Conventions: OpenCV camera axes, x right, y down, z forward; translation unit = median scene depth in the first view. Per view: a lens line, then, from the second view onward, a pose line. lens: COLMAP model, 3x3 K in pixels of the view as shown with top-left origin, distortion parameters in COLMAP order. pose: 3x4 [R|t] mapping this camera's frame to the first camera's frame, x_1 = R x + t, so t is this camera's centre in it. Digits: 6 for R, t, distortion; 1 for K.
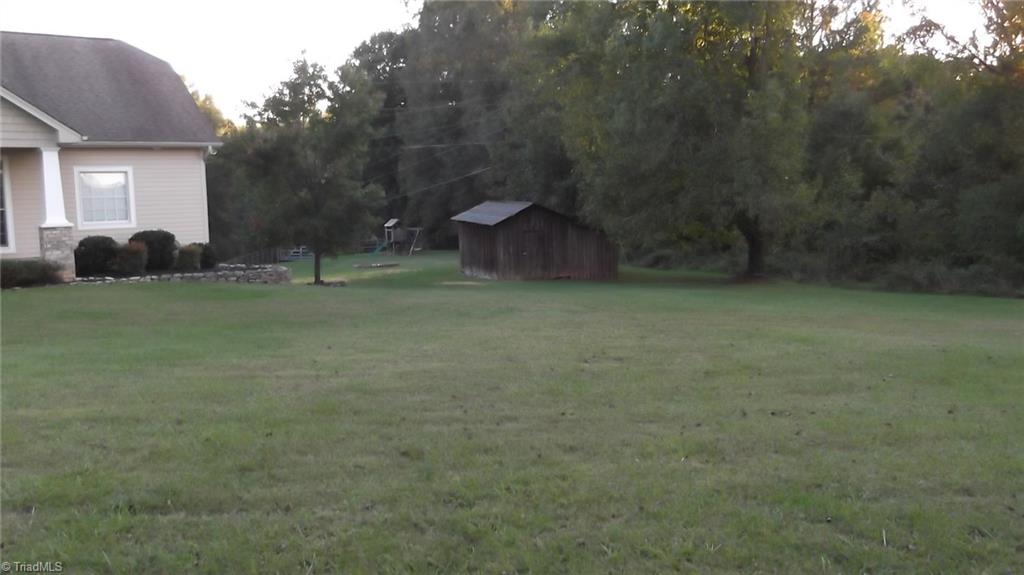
lens RADIAL K [[886.8, 0, 512.0], [0, 886.8, 287.5], [0, 0, 1]] dist [-0.004090, 0.004551]
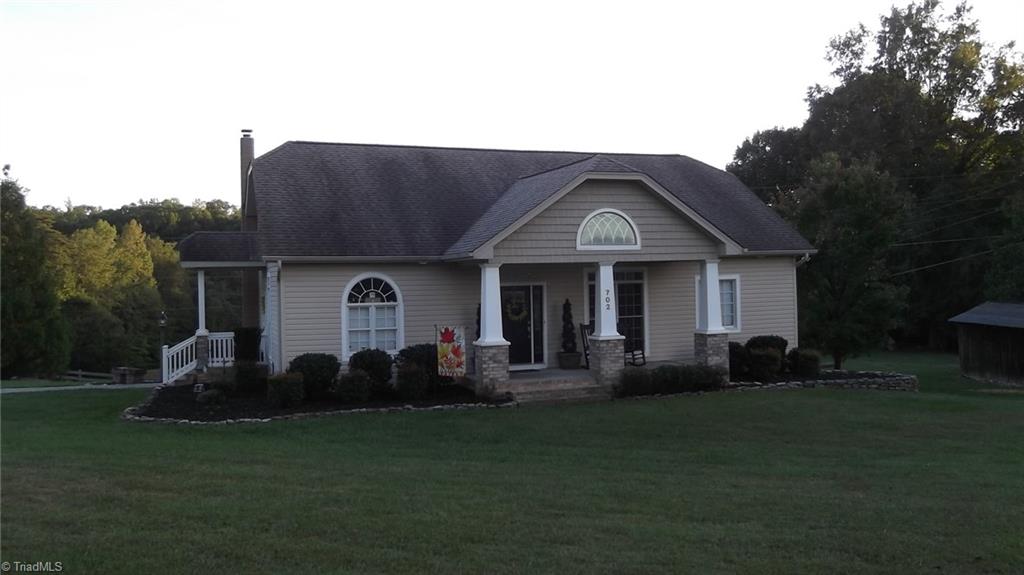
lens RADIAL K [[866.6, 0, 512.0], [0, 866.6, 287.5], [0, 0, 1]] dist [-0.017578, 0.001800]
pose [[0.950388, -0.002947, -0.311052, -0.368135], [-0.027966, 0.995096, -0.094875, -0.016308], [0.309806, 0.098867, 0.945646, -0.052257]]
